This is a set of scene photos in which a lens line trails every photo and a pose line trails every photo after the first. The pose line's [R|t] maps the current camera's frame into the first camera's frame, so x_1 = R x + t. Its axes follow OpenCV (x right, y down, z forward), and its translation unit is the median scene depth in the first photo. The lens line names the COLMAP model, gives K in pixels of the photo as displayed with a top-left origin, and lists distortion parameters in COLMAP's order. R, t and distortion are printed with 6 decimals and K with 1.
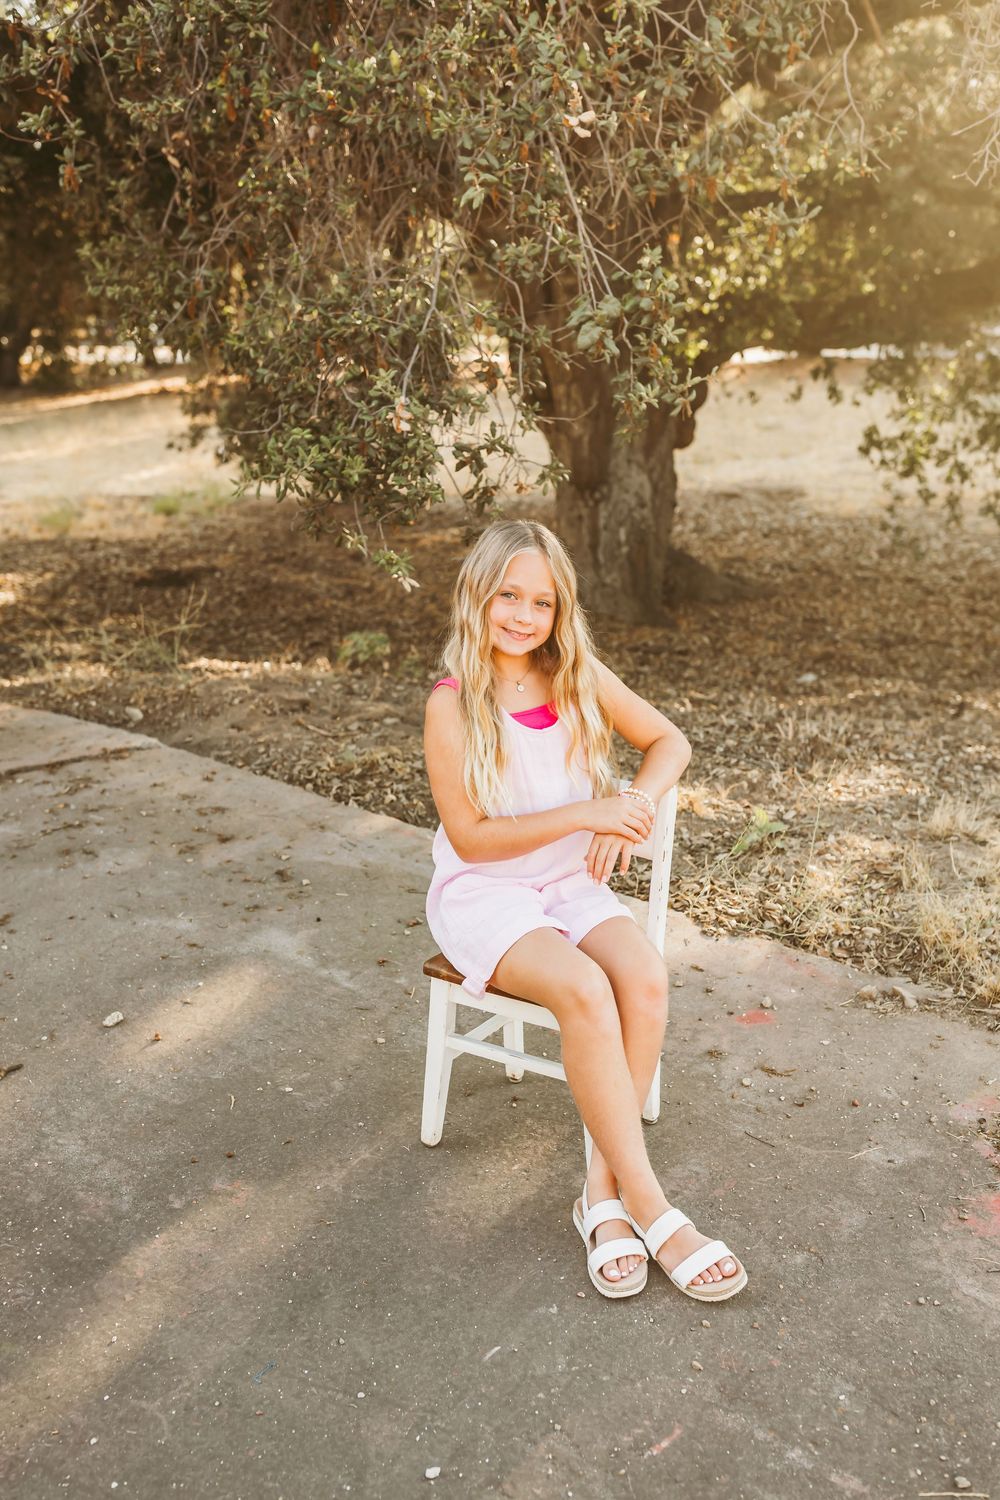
lens RADIAL K [[1935.8, 0, 500.0], [0, 1935.8, 750.0], [0, 0, 1]] dist [0.000496, 0.015114]
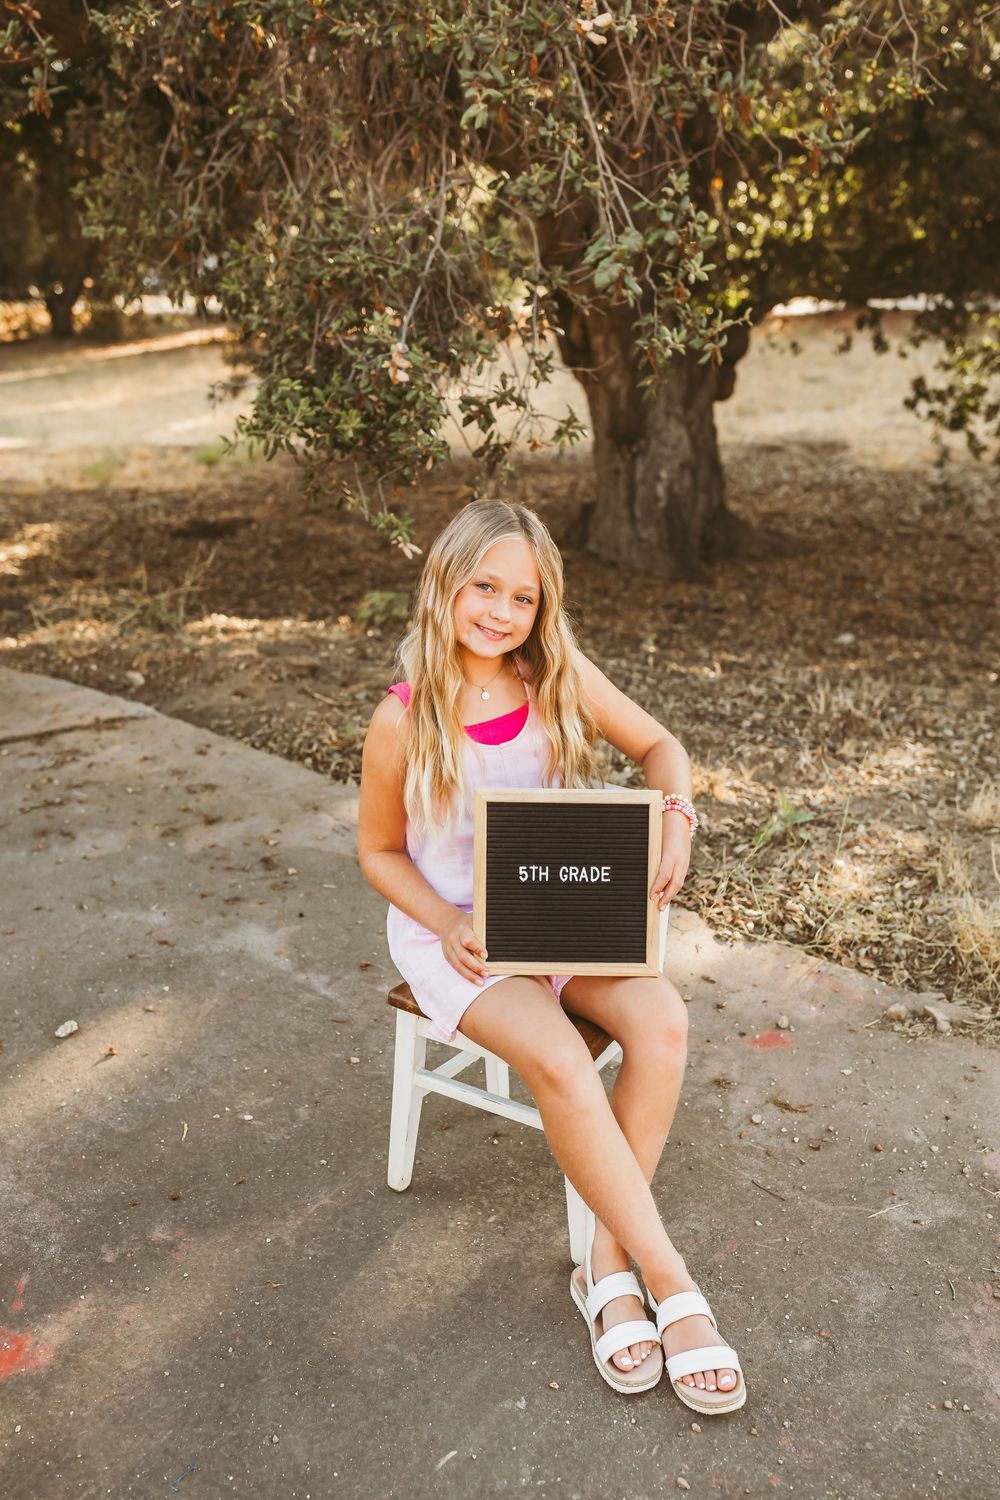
lens RADIAL K [[1745.8, 0, 496.3], [0, 1745.8, 777.5], [0, 0, 1]] dist [0.008000, -0.005162]
pose [[0.999003, 0.013402, -0.042573, 0.031561], [-0.010832, 0.998138, 0.060032, -0.026994], [0.043299, -0.059511, 0.997288, 0.158666]]
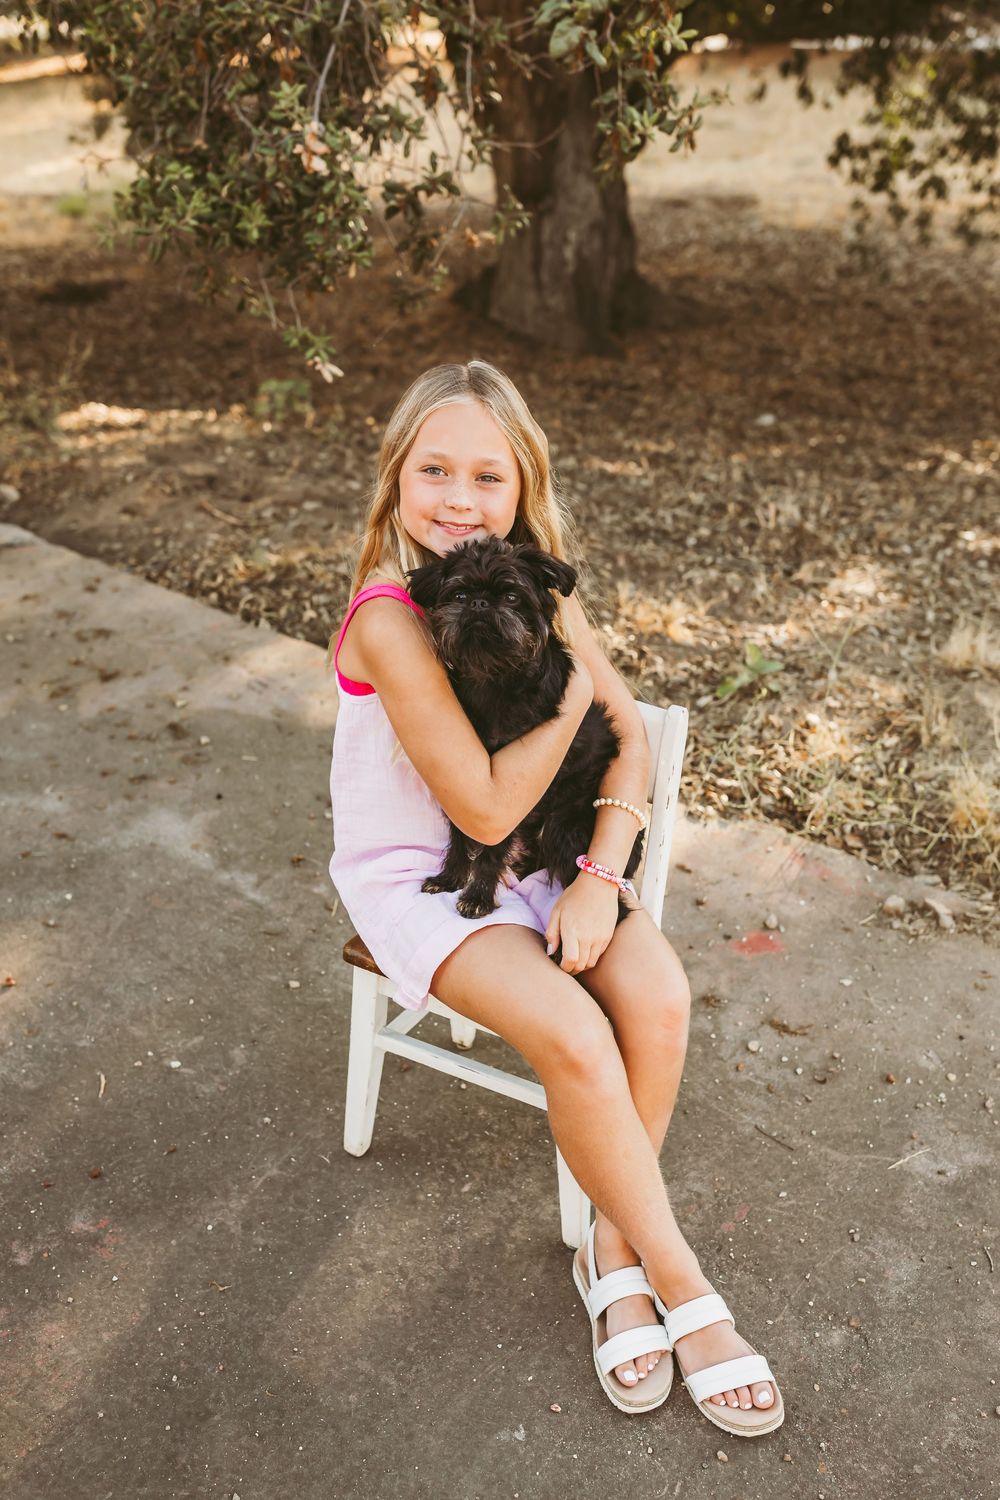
lens RADIAL K [[1648.4, 0, 500.0], [0, 1648.4, 750.0], [0, 0, 1]] dist [0.001326, 0.007357]
pose [[0.999016, 0.000476, 0.044343, -0.005913], [-0.009902, 0.977089, 0.212602, -0.073573], [-0.043226, -0.212832, 0.976132, 0.294480]]
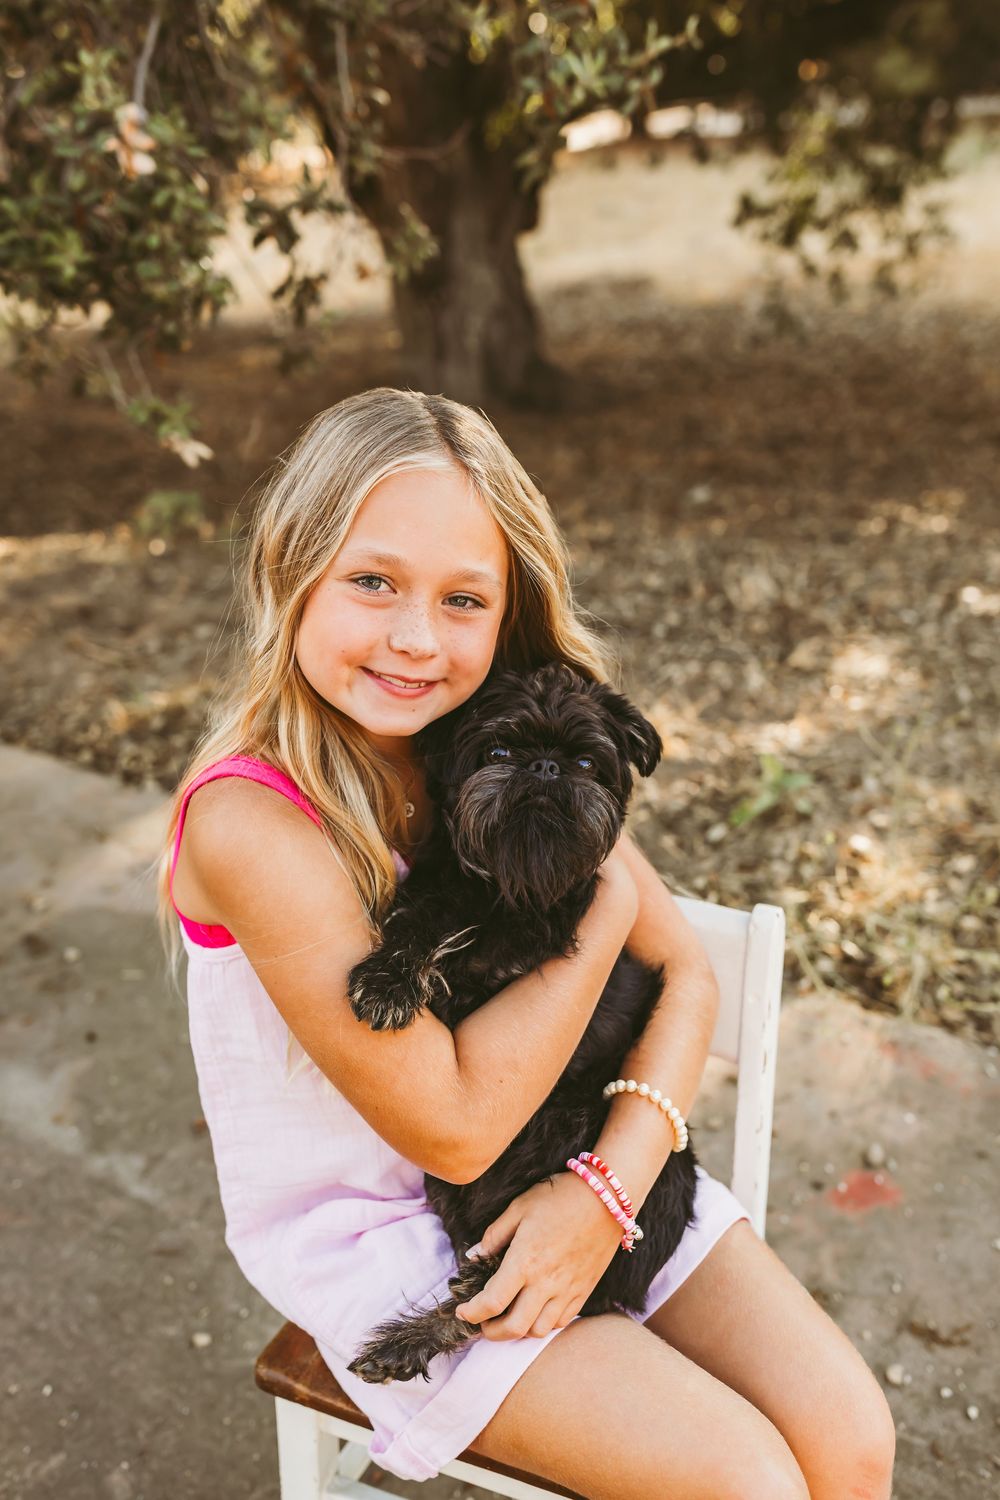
lens RADIAL K [[1460.1, 0, 471.8], [0, 1460.1, 730.0], [0, 0, 1]] dist [0.017762, 0.006055]
pose [[0.993212, -0.090530, 0.073032, -0.001436], [0.078802, 0.985543, 0.149986, -0.058800], [-0.085554, -0.143213, 0.985987, 0.511937]]
